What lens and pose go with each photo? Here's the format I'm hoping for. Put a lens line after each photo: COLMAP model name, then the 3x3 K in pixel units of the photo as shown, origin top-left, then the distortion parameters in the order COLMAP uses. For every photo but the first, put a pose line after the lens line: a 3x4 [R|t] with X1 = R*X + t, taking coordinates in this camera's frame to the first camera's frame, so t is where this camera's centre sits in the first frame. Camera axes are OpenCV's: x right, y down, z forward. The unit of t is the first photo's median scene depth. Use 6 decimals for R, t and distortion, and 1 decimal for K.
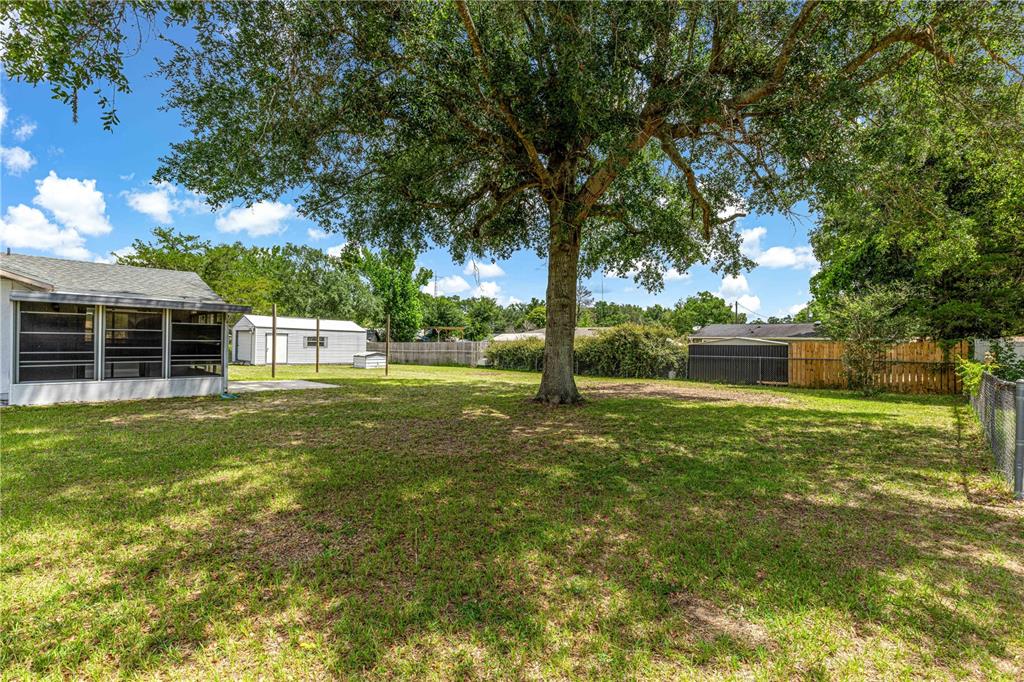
lens RADIAL K [[455.6, 0, 514.4], [0, 455.6, 344.9], [0, 0, 1]] dist [0.000304, 0.000116]
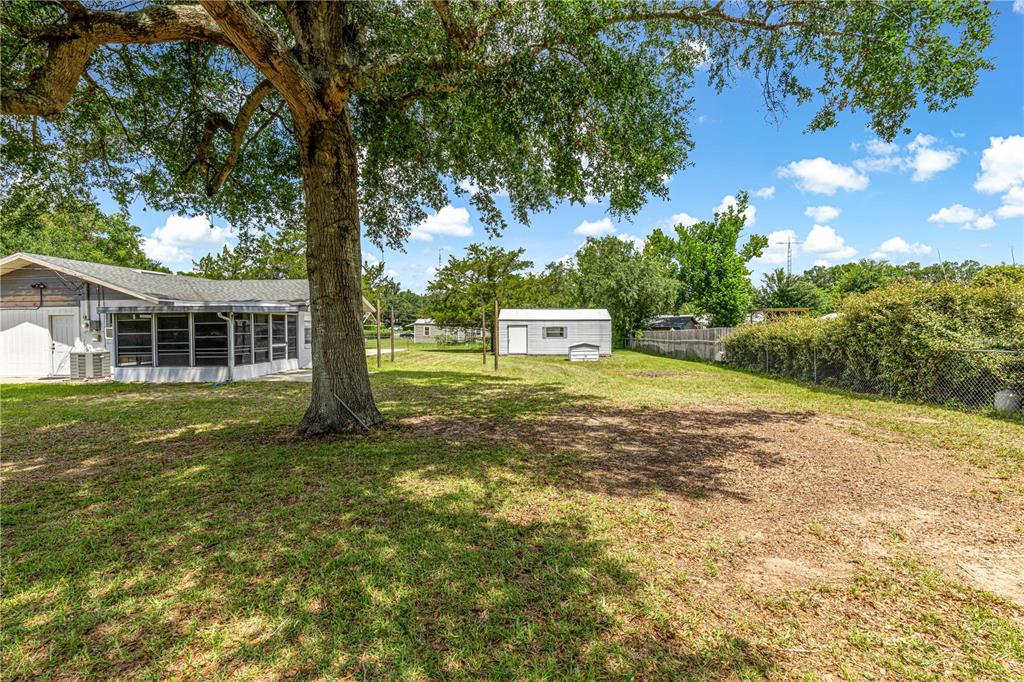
lens RADIAL K [[455.6, 0, 514.4], [0, 455.6, 344.9], [0, 0, 1]] dist [0.000304, 0.000116]
pose [[0.632831, 0.000602, -0.774290, 0.297363], [0.018388, 0.999706, 0.015806, 0.003076], [0.774072, -0.024240, 0.632633, 0.331122]]
